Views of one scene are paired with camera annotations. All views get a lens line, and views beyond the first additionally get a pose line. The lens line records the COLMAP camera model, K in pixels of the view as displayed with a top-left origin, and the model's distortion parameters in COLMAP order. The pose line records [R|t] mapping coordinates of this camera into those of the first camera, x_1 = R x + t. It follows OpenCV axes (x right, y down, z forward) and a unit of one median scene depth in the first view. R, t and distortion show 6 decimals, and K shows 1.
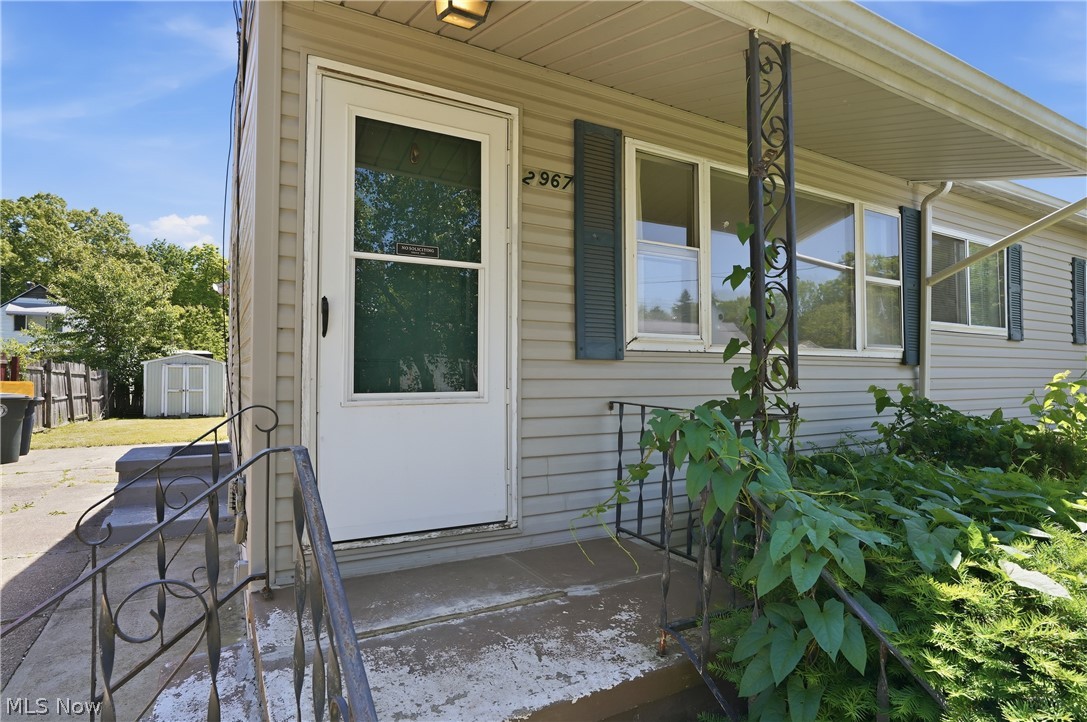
lens RADIAL K [[541.2, 0, 547.6], [0, 541.2, 359.6], [0, 0, 1]] dist [-0.031799, -0.001725]
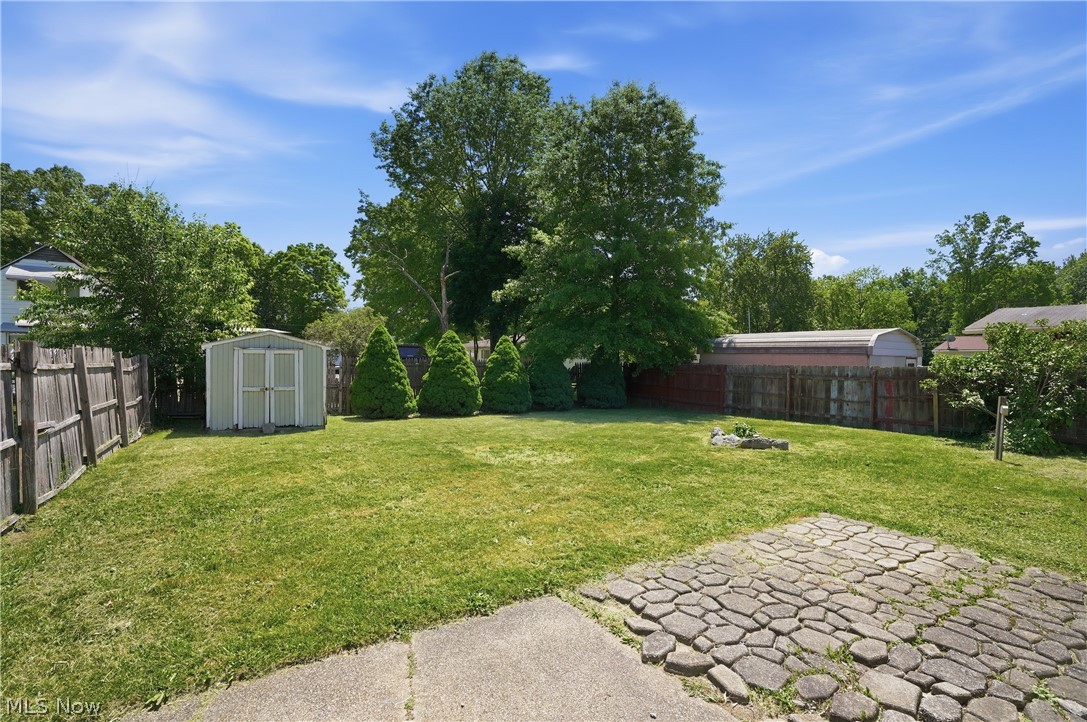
lens RADIAL K [[506.8, 0, 540.2], [0, 506.8, 365.0], [0, 0, 1]] dist [-0.029091, 0.001568]
pose [[0.999871, 0.015938, -0.001889, -0.372965], [-0.015842, 0.998951, 0.042964, -0.002818], [0.002572, -0.042929, 0.999075, 0.418700]]
